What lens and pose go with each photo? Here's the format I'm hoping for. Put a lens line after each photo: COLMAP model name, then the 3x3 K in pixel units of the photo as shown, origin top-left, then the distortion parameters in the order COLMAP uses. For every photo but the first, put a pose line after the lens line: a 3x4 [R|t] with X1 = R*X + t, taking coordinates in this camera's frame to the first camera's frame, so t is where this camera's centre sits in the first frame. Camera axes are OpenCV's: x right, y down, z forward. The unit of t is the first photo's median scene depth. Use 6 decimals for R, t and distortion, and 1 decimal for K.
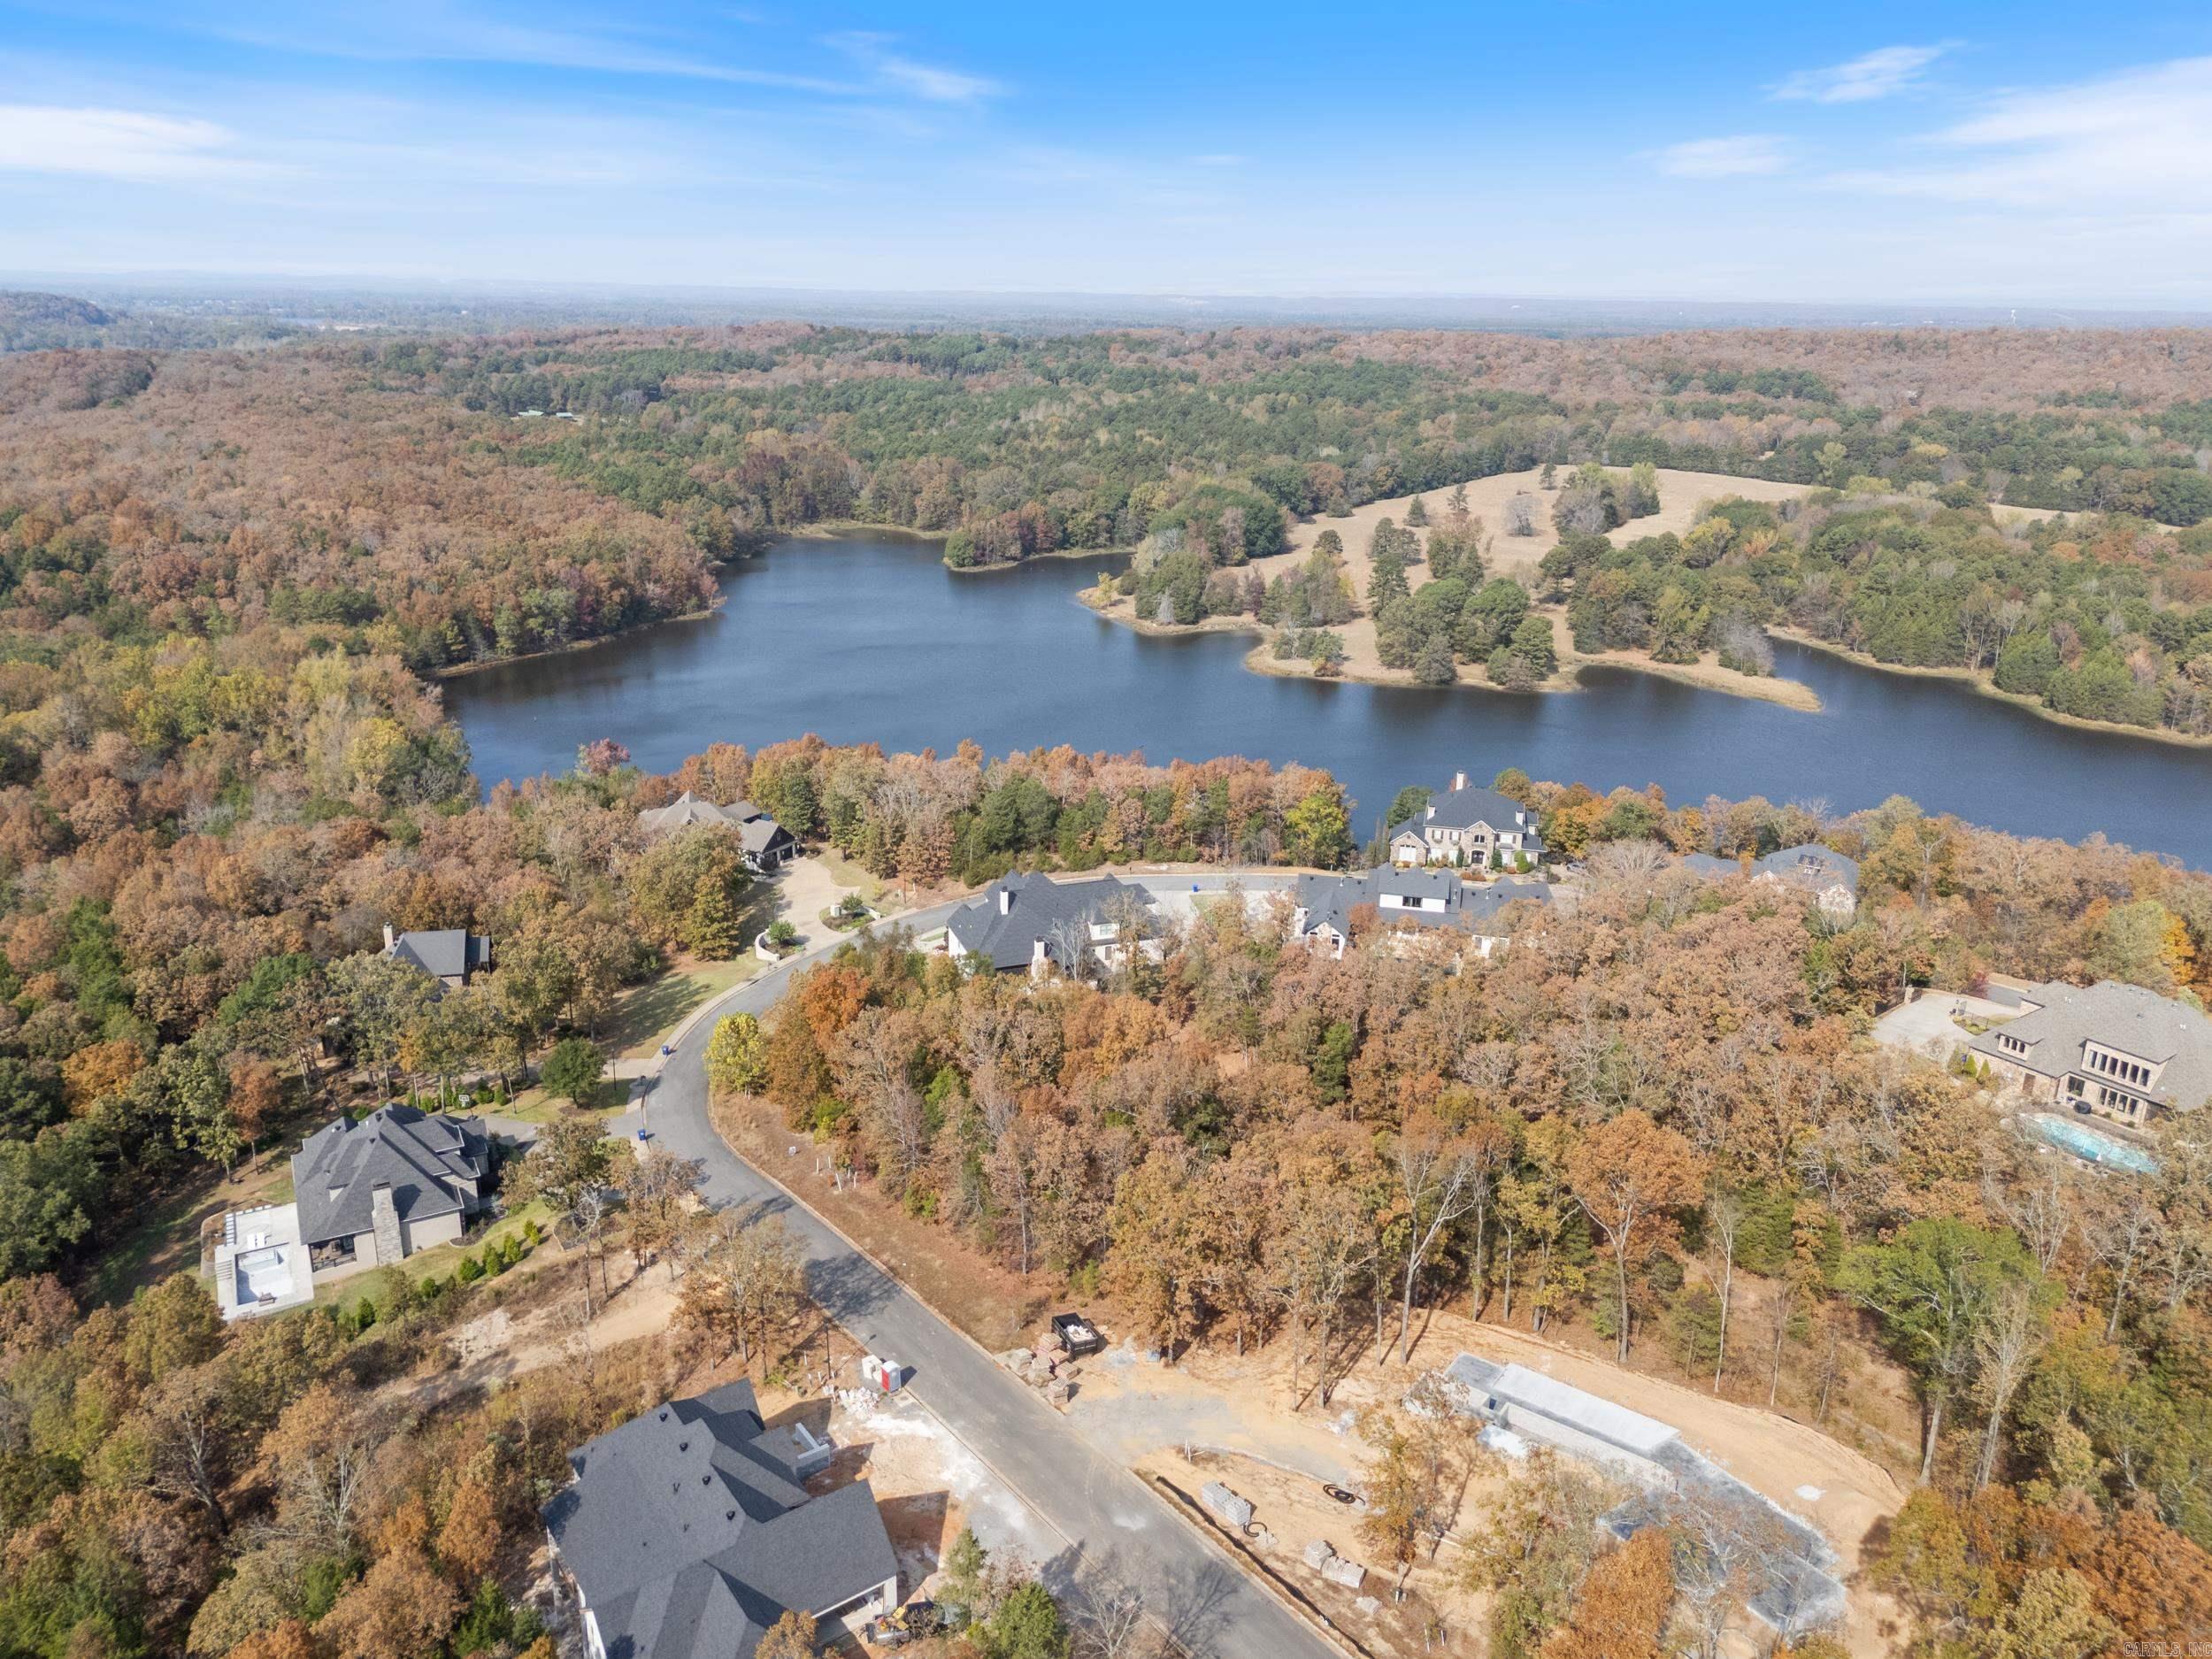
lens RADIAL K [[1622.8, 0, 1100.5], [0, 1622.8, 828.0], [0, 0, 1]] dist [0.070758, -0.066211]
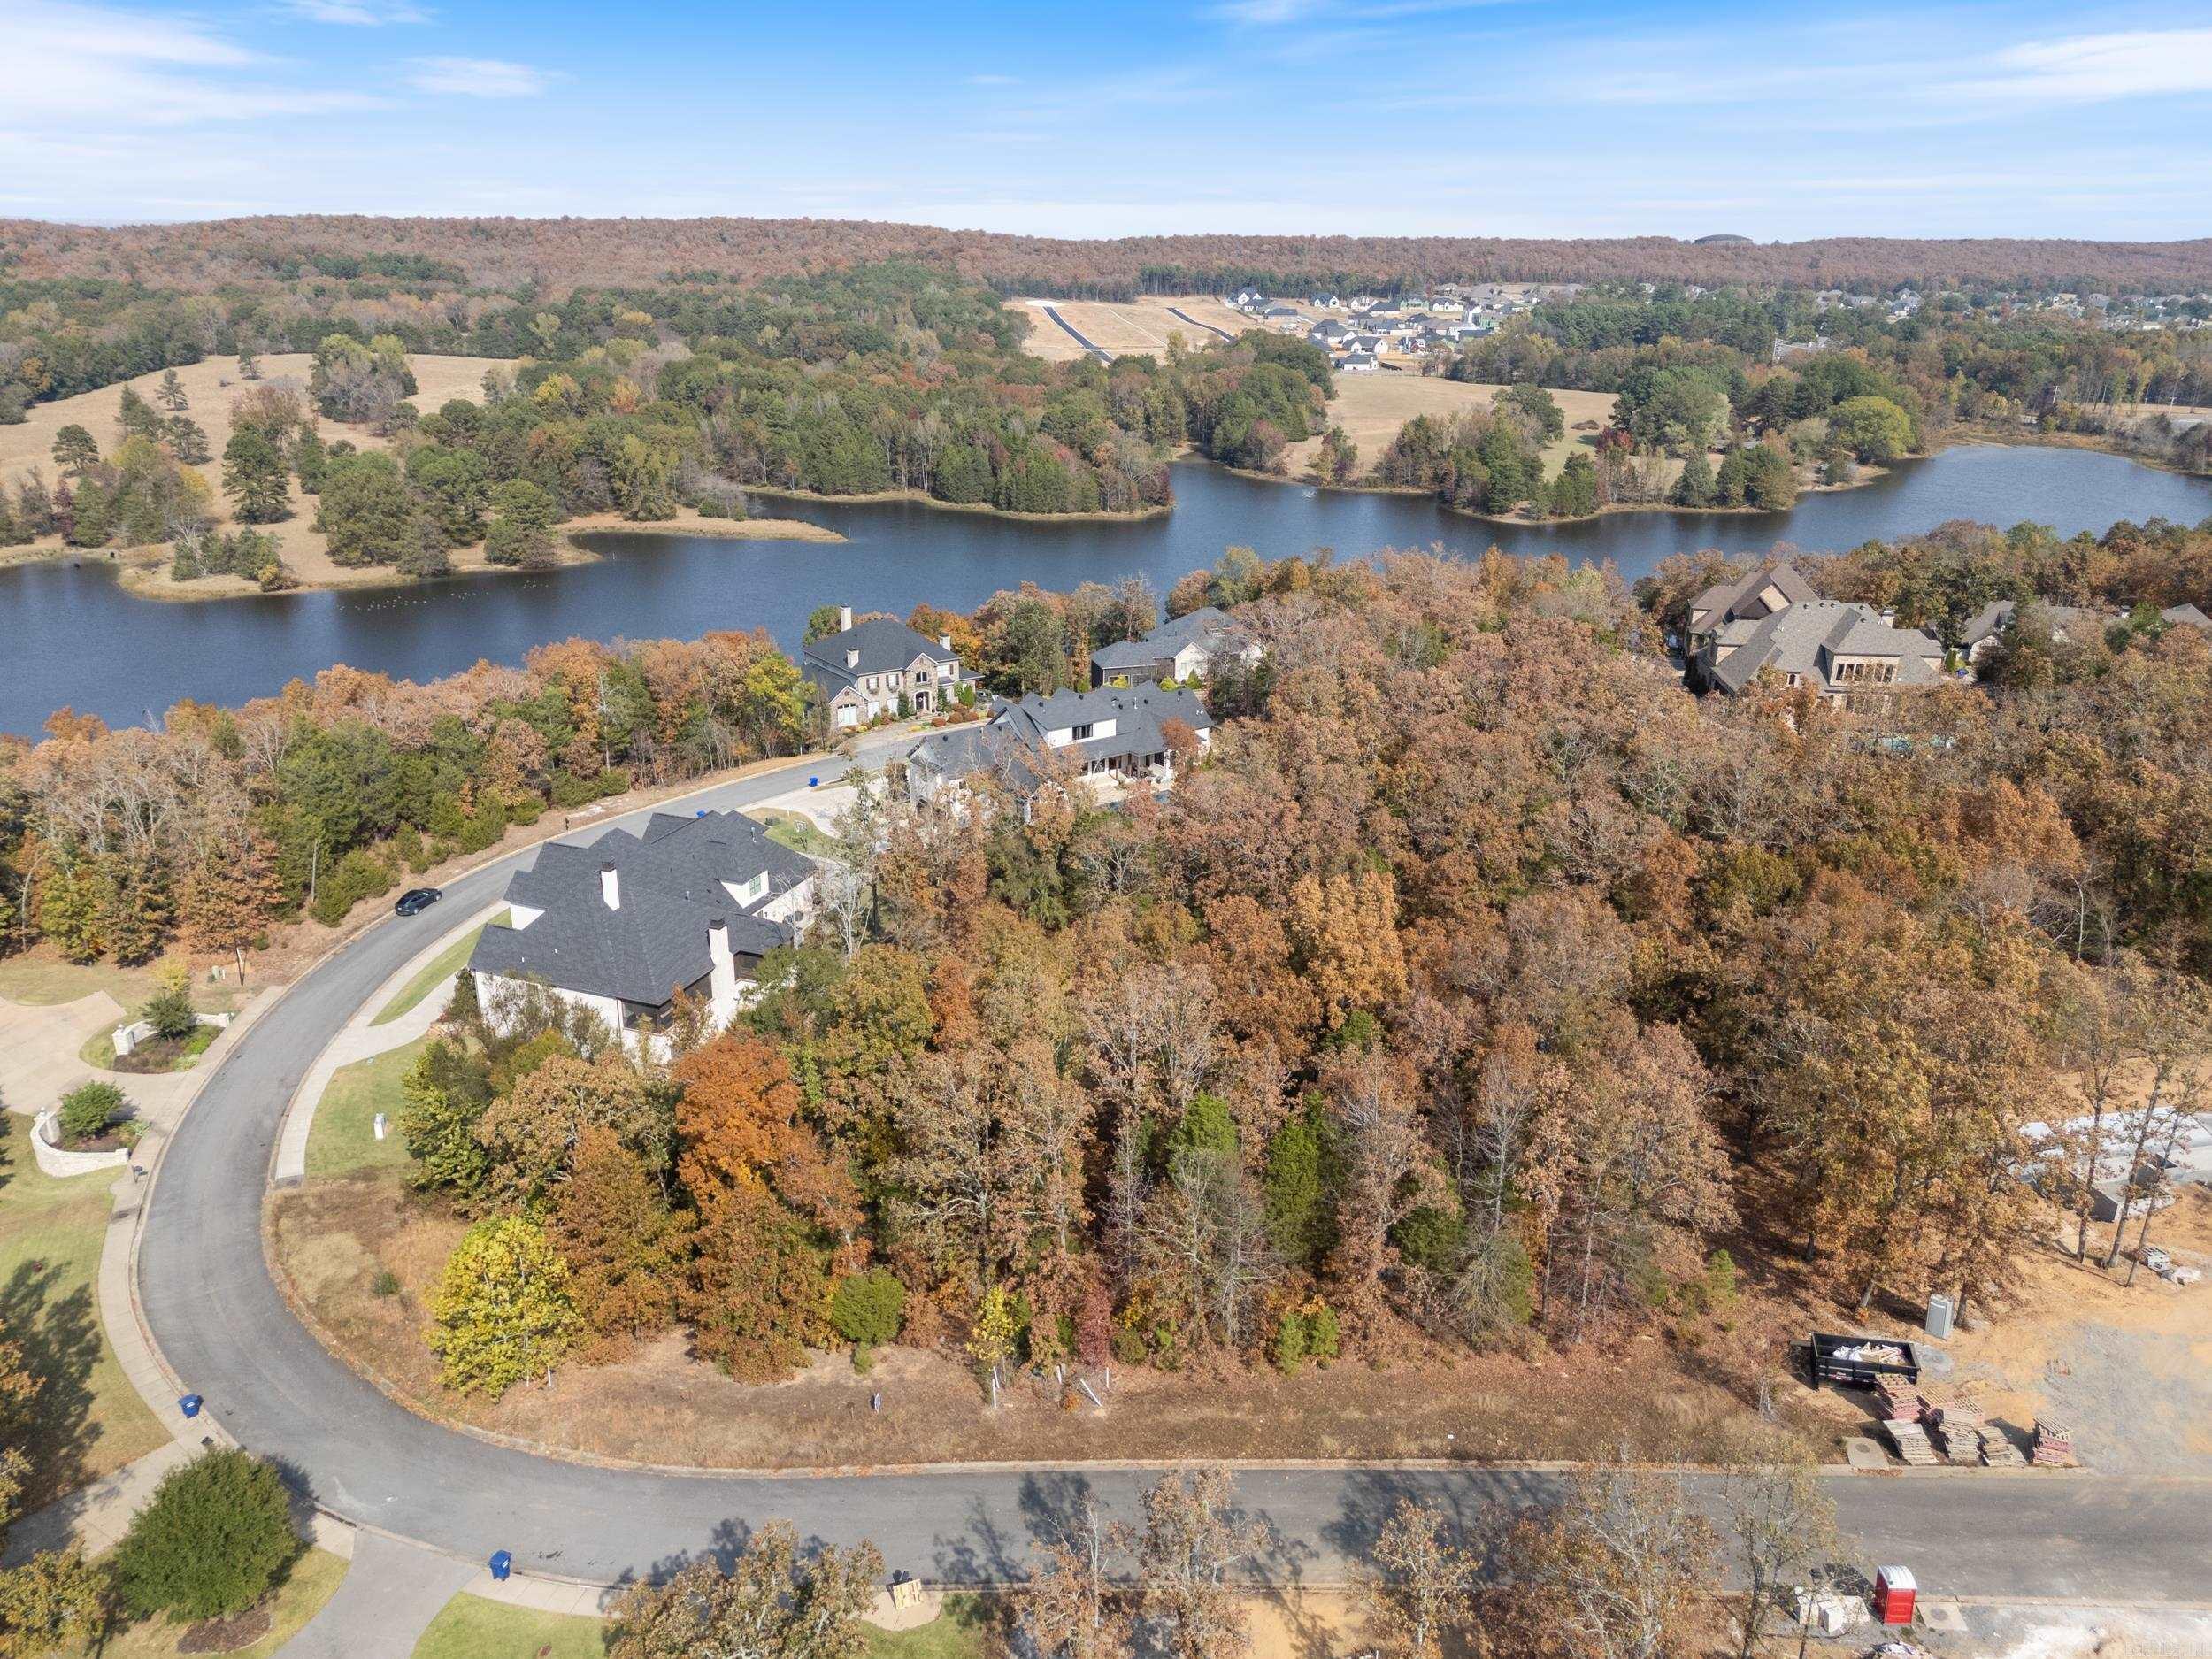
lens RADIAL K [[1622.8, 0, 1100.5], [0, 1622.8, 828.0], [0, 0, 1]] dist [0.070758, -0.066211]
pose [[0.656790, -0.262953, 0.706741, -0.170683], [0.234534, 0.961980, 0.139961, -0.007433], [-0.716673, 0.073830, 0.693490, 0.230989]]
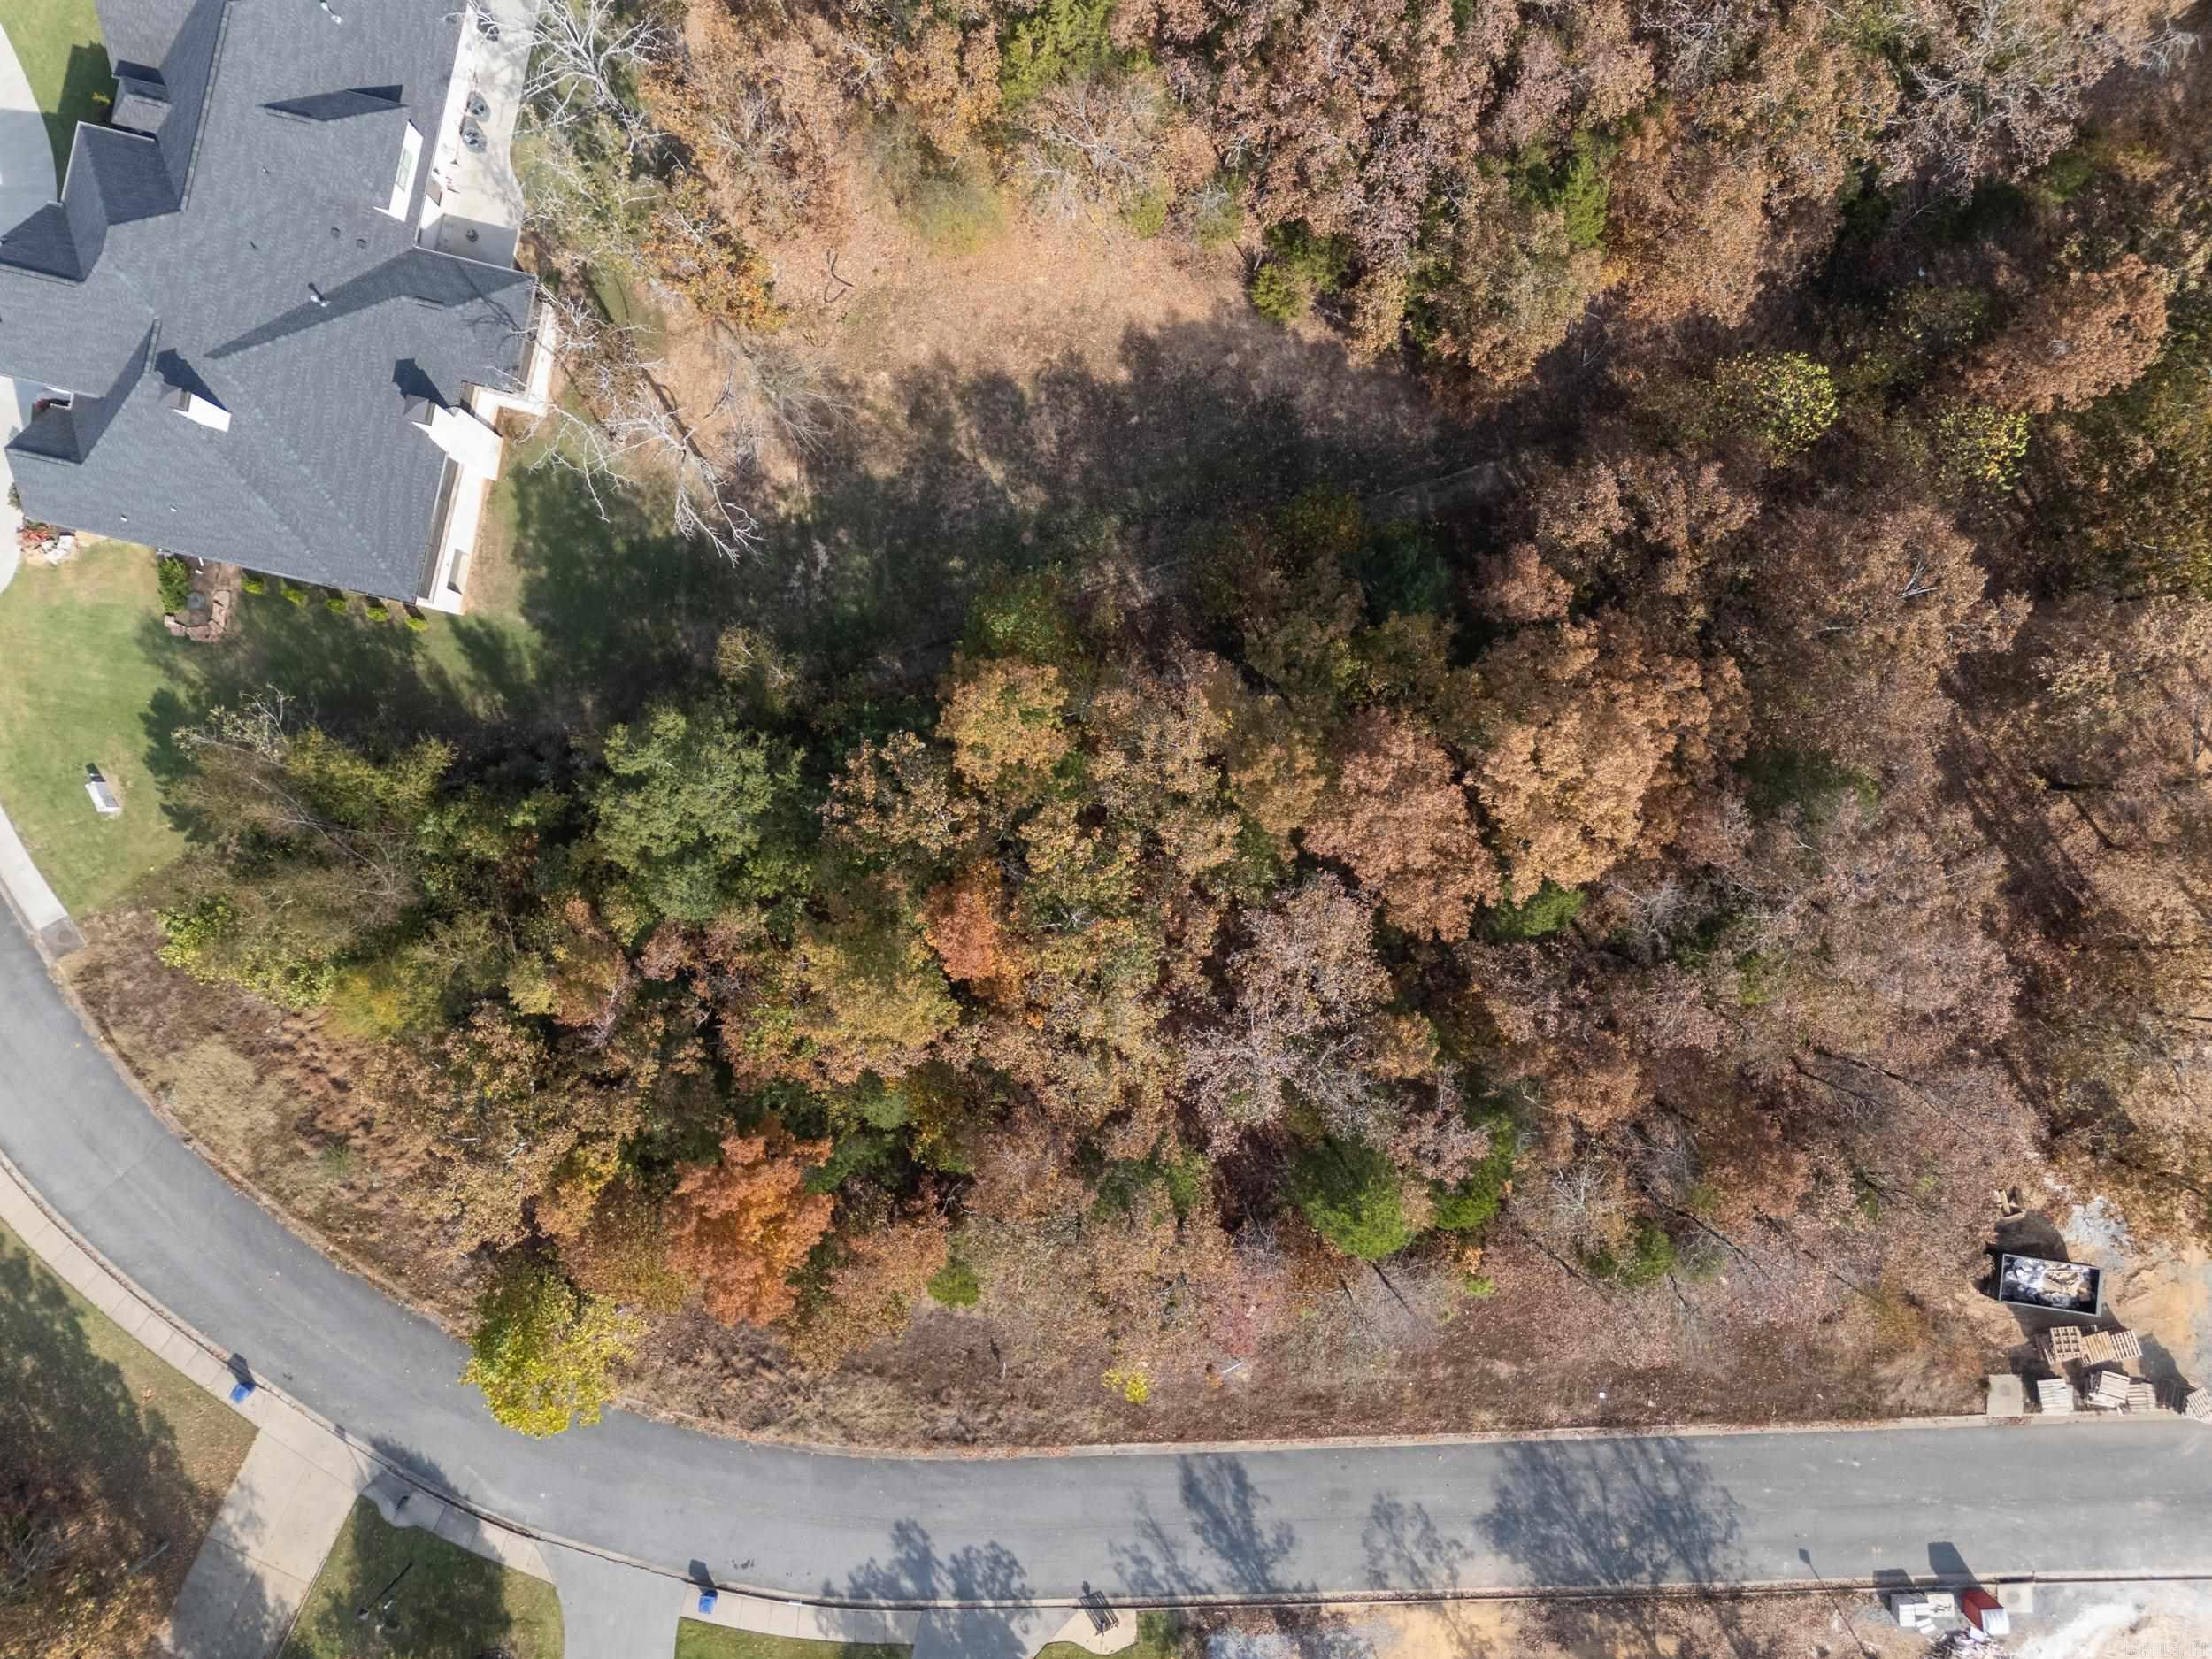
lens RADIAL K [[1618.4, 0, 1101.9], [0, 1618.4, 831.9], [0, 0, 1]] dist [0.082564, -0.082830]
pose [[0.531207, -0.847229, 0.004654, -0.018635], [0.240520, 0.156067, 0.958015, -0.100625], [-0.812385, -0.507785, 0.286679, 0.353252]]
